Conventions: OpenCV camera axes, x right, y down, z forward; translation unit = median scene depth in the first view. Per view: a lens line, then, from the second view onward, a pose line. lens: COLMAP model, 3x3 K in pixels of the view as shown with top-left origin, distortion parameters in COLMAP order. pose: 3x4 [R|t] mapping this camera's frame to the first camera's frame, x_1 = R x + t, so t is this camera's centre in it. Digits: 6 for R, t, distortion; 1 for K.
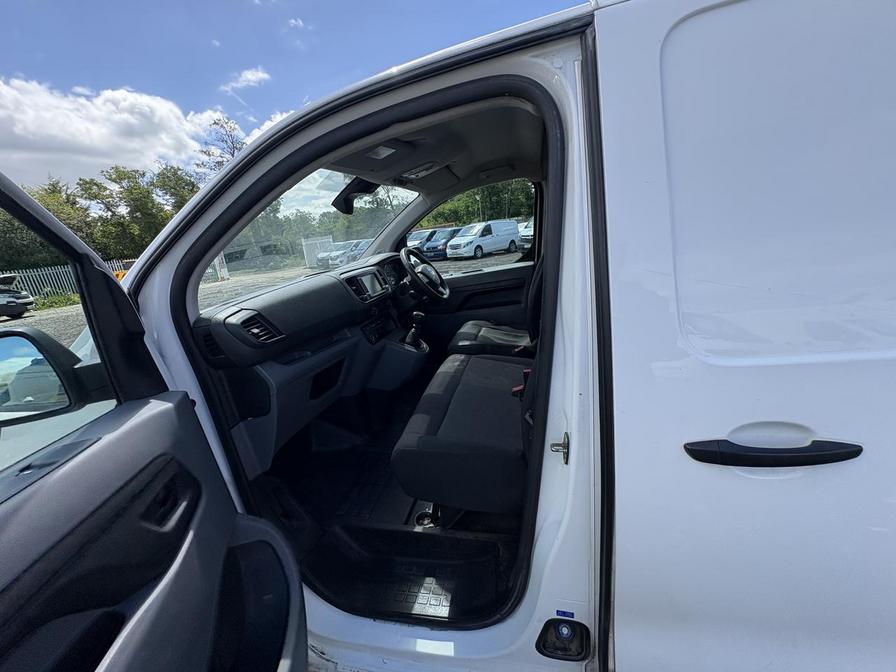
lens RADIAL K [[358.7, 0, 450.0], [0, 358.7, 335.2], [0, 0, 1]] dist [0.003608, -0.000052]
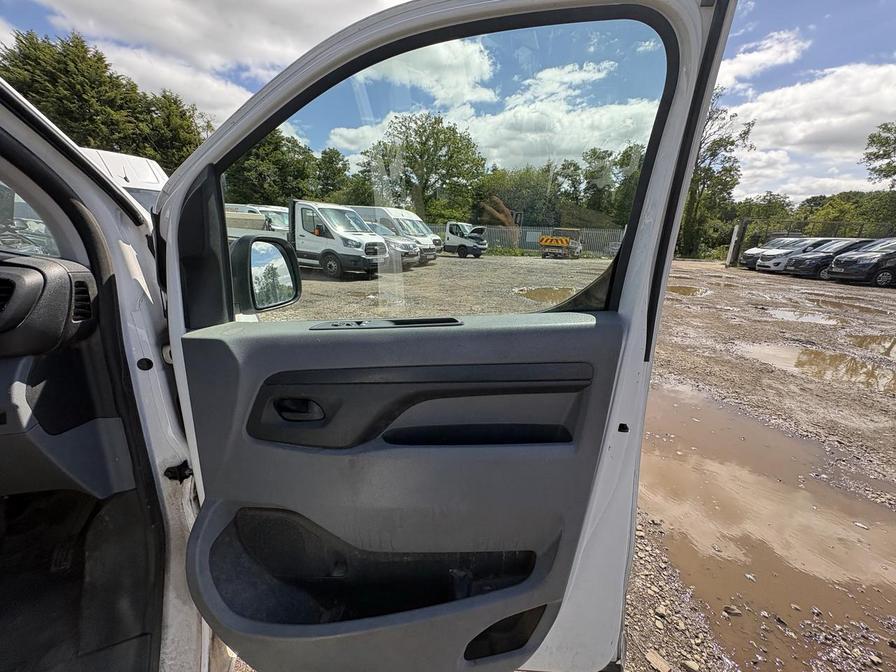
lens RADIAL K [[358.7, 0, 446.7], [0, 358.7, 335.3], [0, 0, 1]] dist [0.003608, -0.000052]
pose [[0.462595, 0.360050, -0.810167, 0.031110], [-0.320982, 0.919844, 0.225516, -0.036207], [0.826424, 0.155727, 0.541085, 0.126230]]
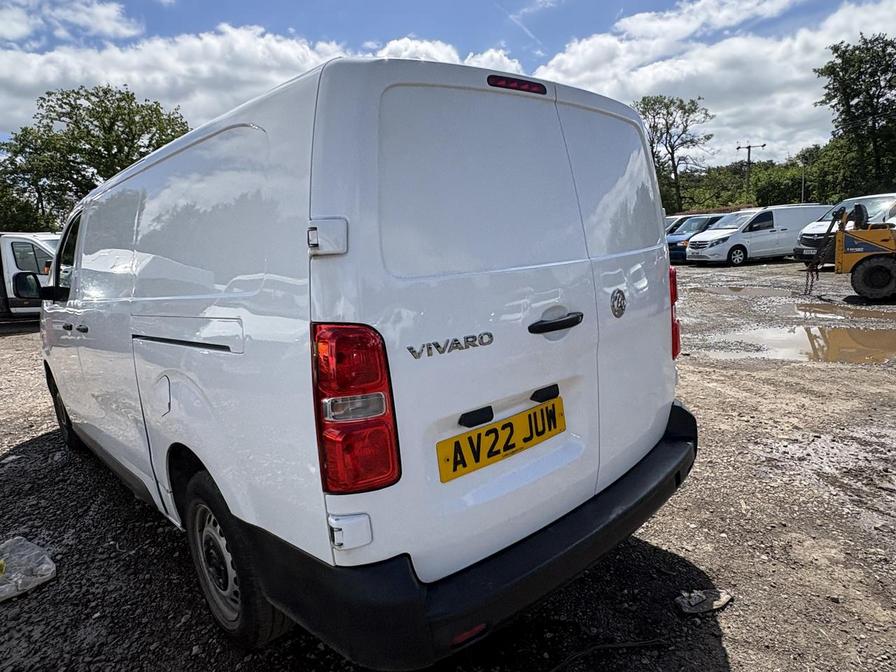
lens RADIAL K [[549.3, 0, 451.3], [0, 549.3, 328.3], [0, 0, 1]] dist [0.017342, -0.009758]
pose [[0.836254, 0.143528, -0.529225, 0.188590], [-0.177298, 0.984068, -0.013275, -0.006908], [0.518888, 0.104932, 0.848378, -0.053198]]
